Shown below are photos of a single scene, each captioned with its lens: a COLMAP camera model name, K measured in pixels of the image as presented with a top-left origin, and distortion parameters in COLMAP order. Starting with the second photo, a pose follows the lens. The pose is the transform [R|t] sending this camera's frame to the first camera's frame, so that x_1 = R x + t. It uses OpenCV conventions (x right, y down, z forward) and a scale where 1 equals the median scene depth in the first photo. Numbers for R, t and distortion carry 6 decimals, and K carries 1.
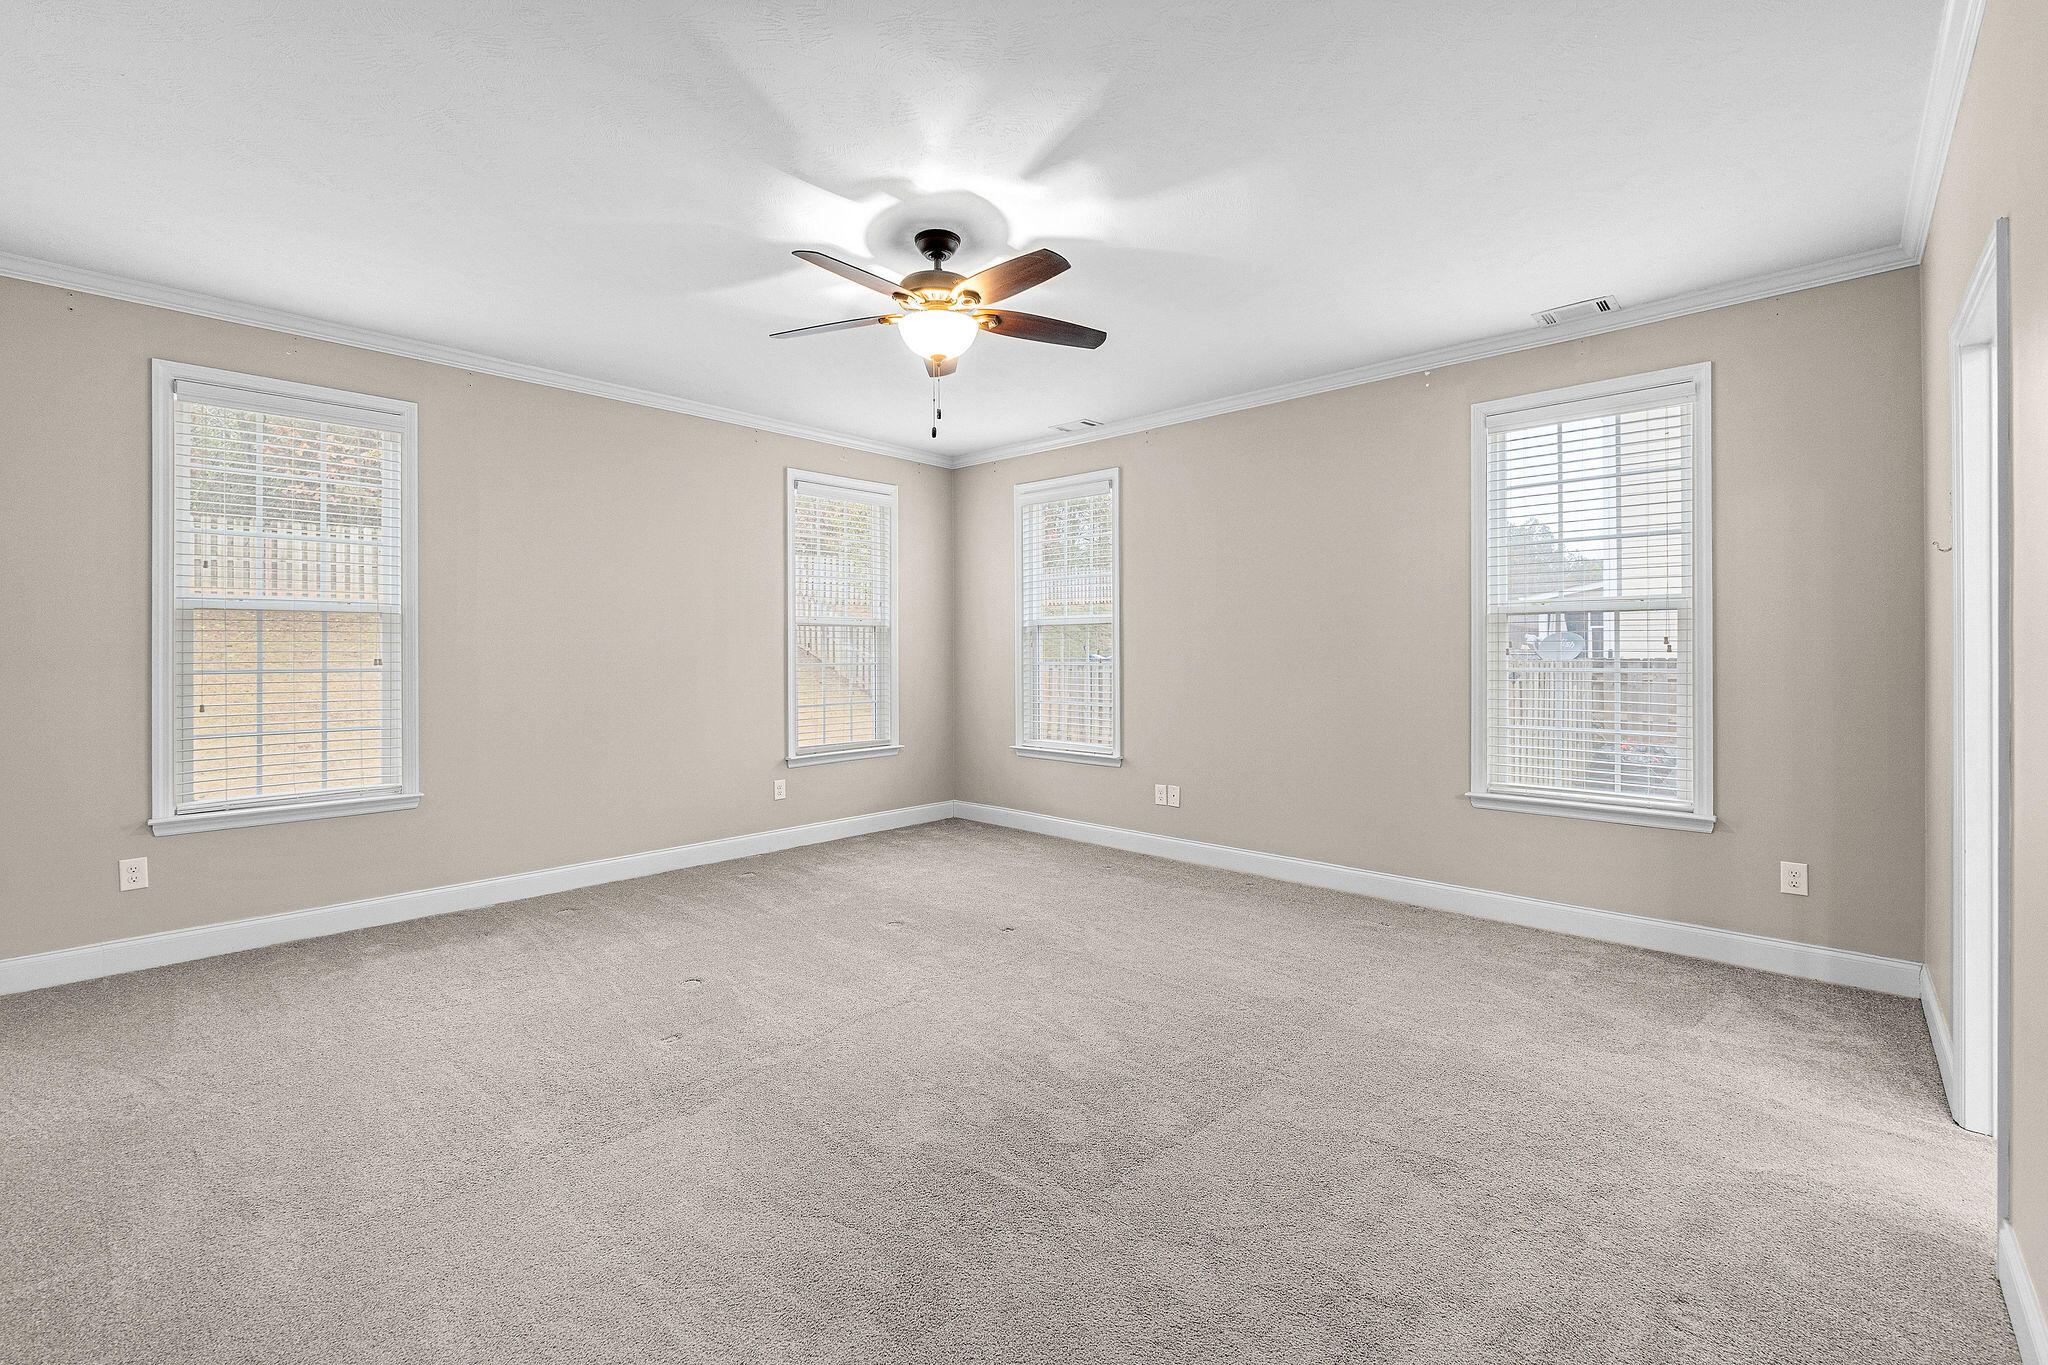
lens RADIAL K [[877.0, 0, 1021.8], [0, 877.0, 651.2], [0, 0, 1]] dist [-0.001560, -0.000278]
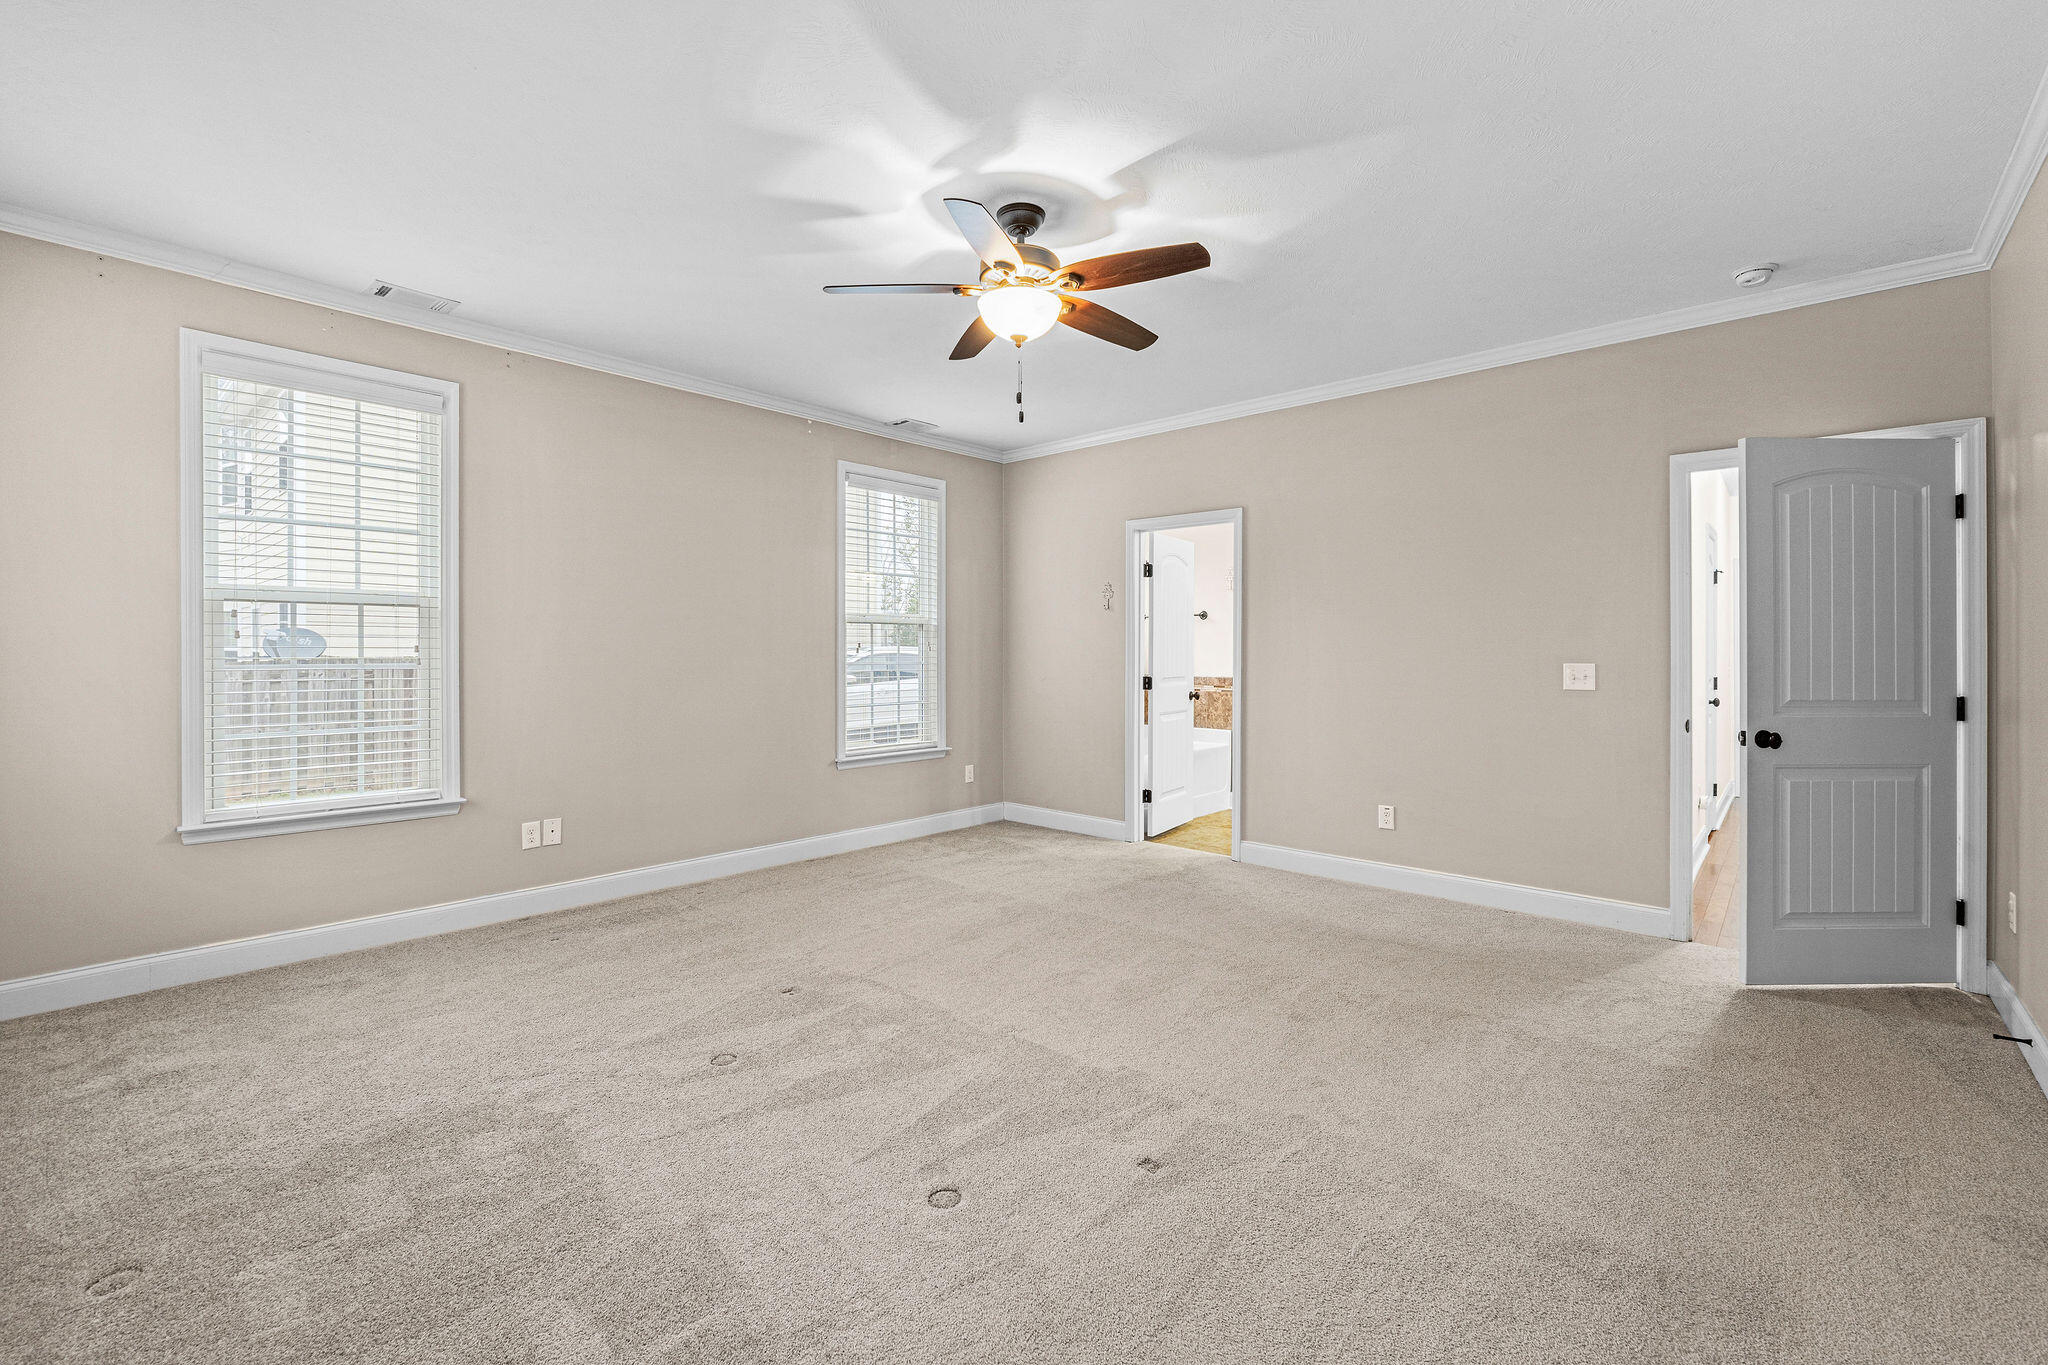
lens RADIAL K [[877.0, 0, 1021.8], [0, 877.0, 651.2], [0, 0, 1]] dist [-0.001560, -0.000278]
pose [[-0.048070, 0.005577, 0.998828, -0.617265], [-0.009810, 0.999934, -0.006055, 0.006105], [-0.998796, -0.010089, -0.048013, 0.619154]]
